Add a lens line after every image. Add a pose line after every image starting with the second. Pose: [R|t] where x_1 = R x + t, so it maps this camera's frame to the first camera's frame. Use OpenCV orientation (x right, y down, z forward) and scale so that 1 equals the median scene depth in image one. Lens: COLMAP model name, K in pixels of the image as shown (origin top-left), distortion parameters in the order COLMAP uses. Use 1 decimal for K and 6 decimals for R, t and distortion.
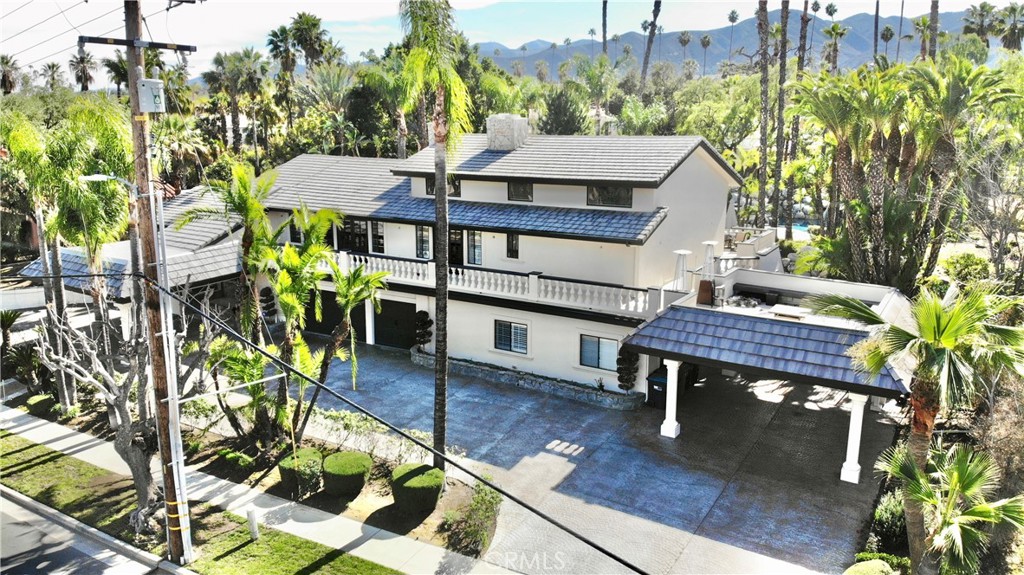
lens RADIAL K [[750.2, 0, 504.4], [0, 750.2, 274.0], [0, 0, 1]] dist [0.109470, -0.252838]
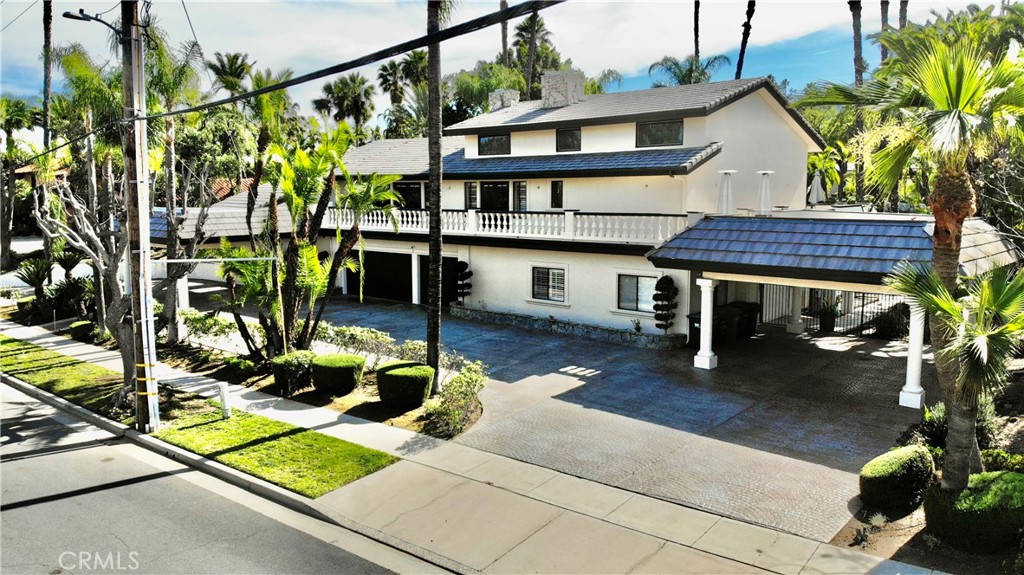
lens RADIAL K [[750.2, 0, 504.4], [0, 750.2, 274.0], [0, 0, 1]] dist [0.109470, -0.252838]
pose [[0.986186, 0.018413, -0.164612, 0.130273], [-0.033656, 0.995347, -0.090291, 0.190191], [0.162184, 0.094584, 0.982217, 0.082794]]
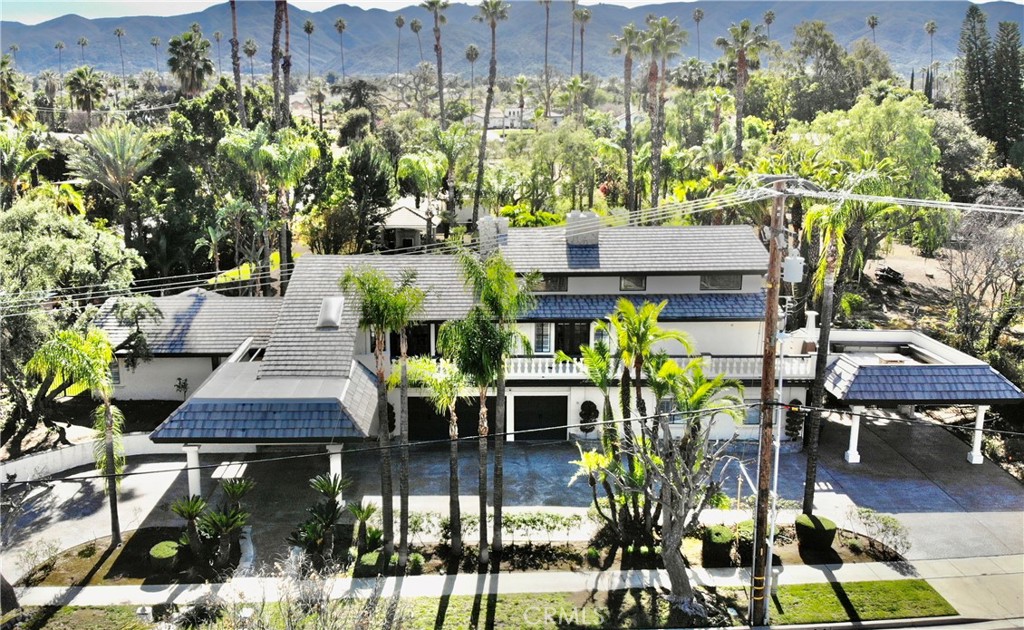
lens RADIAL K [[931.7, 0, 445.5], [0, 931.7, 315.9], [0, 0, 1]] dist [0.122122, -0.281727]
pose [[0.850910, -0.114554, 0.512669, -1.211196], [0.113568, 0.992969, 0.033379, -0.179483], [-0.512888, 0.029820, 0.857937, -0.072256]]
